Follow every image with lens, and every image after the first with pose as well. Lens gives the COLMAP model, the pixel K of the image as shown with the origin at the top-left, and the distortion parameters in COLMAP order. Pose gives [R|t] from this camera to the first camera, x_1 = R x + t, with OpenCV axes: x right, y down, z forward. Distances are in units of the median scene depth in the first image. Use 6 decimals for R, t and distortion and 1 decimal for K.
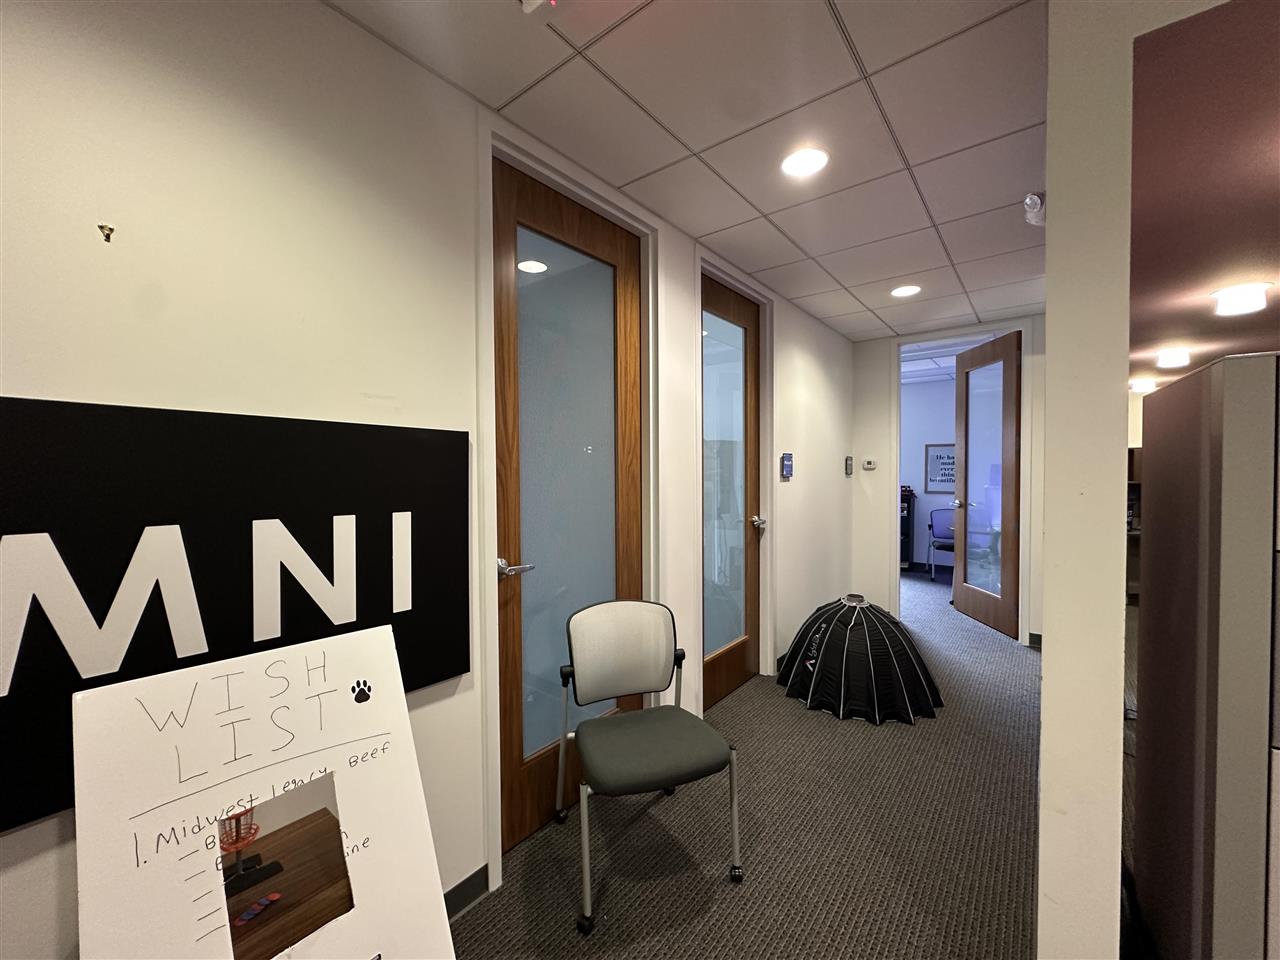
lens RADIAL K [[514.9, 0, 633.2], [0, 514.9, 481.9], [0, 0, 1]] dist [0.006117, -0.000323]
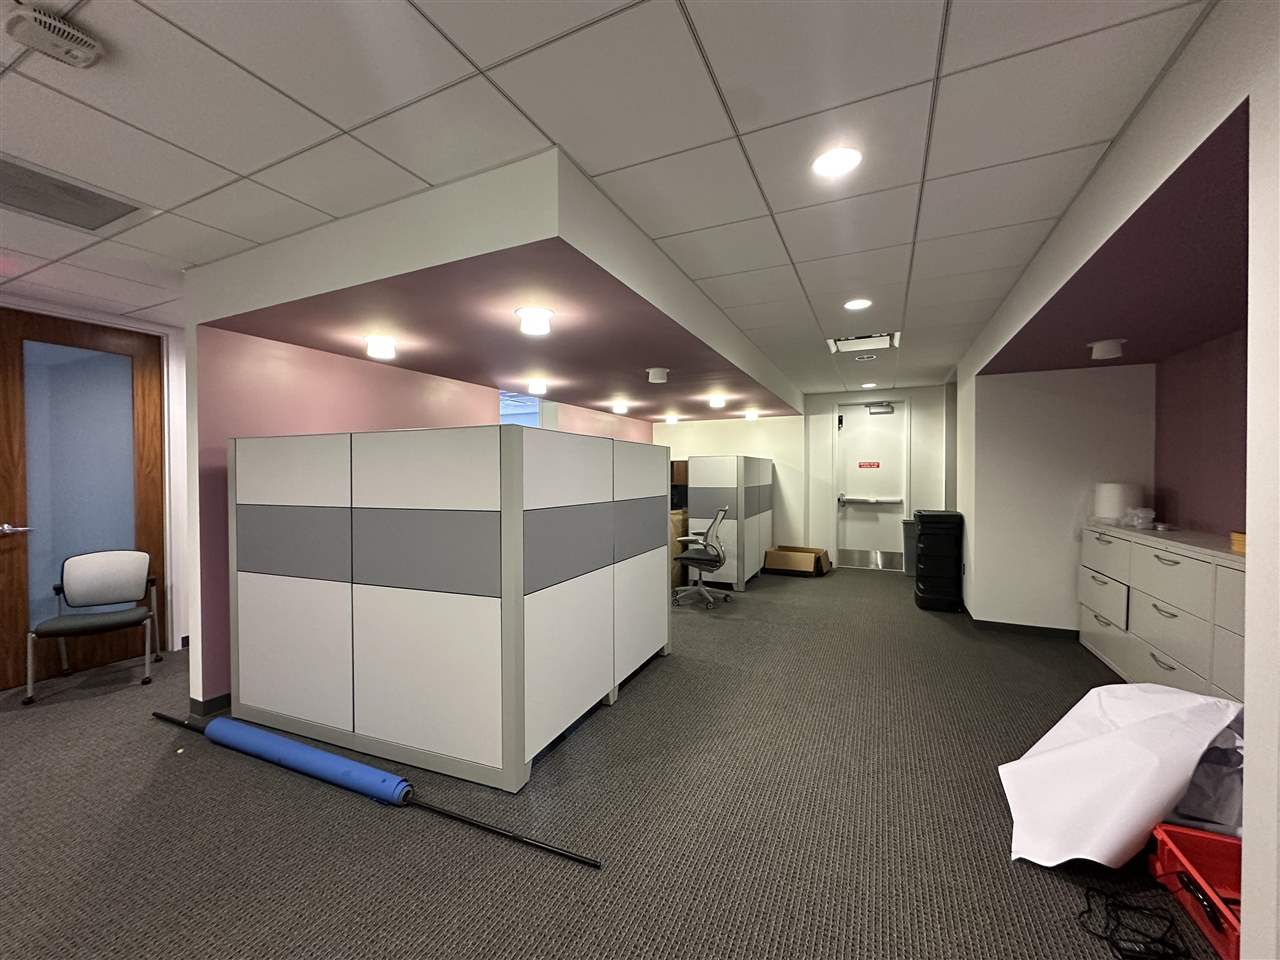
lens RADIAL K [[514.9, 0, 633.2], [0, 514.9, 481.9], [0, 0, 1]] dist [0.006117, -0.000323]
pose [[0.974915, -0.002708, 0.222563, 1.433842], [0.004368, 0.999966, -0.006965, 0.017714], [-0.222537, 0.007762, 0.974893, -1.229436]]
